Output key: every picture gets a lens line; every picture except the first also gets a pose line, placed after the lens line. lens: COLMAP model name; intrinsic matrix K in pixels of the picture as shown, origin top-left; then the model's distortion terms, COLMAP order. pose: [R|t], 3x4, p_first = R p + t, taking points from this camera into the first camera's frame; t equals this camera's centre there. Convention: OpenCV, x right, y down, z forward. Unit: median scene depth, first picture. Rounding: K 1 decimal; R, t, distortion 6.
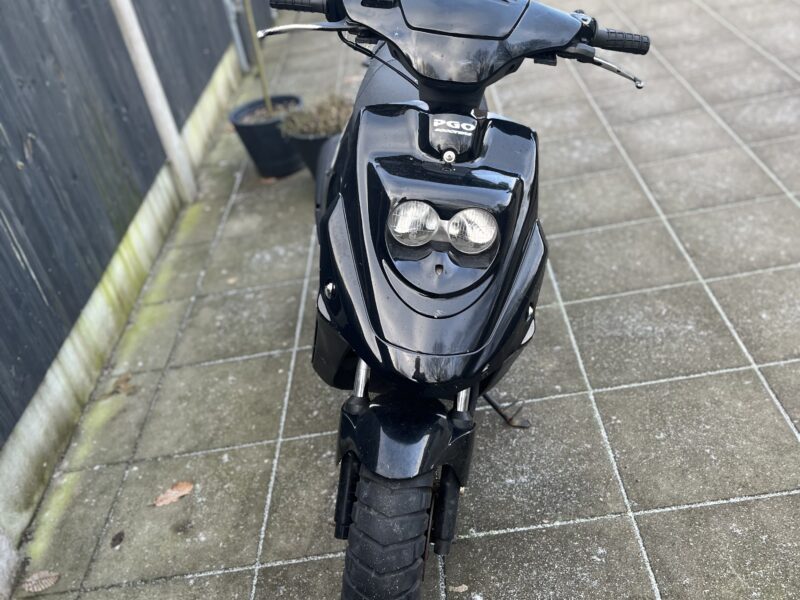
lens RADIAL K [[811.9, 0, 407.2], [0, 811.9, 312.5], [0, 0, 1]] dist [0.022647, 0.000000]
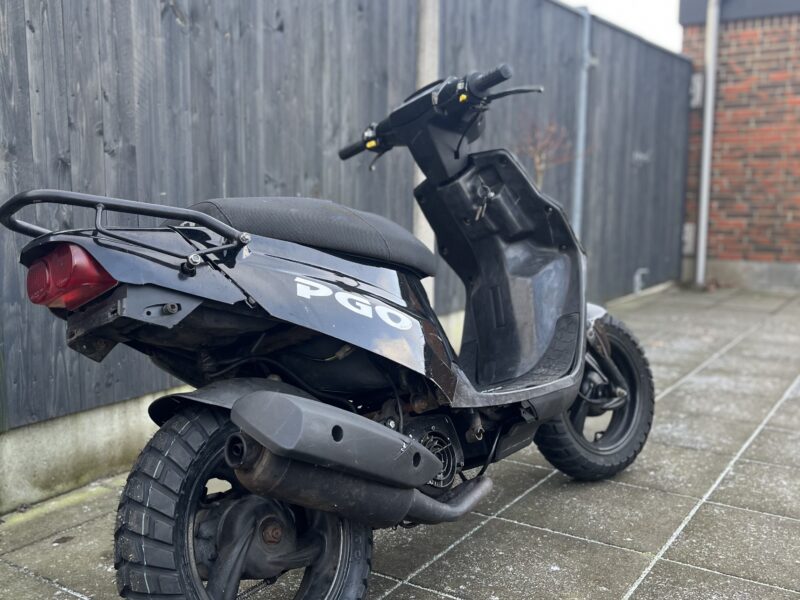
lens RADIAL K [[811.9, 0, 401.5], [0, 811.9, 306.0], [0, 0, 1]] dist [0.022647, 0.000000]
pose [[0.809841, 0.262505, -0.524641, 0.393772], [-0.442551, 0.860428, -0.252611, 0.100196], [0.385104, 0.436756, 0.812982, 0.226364]]
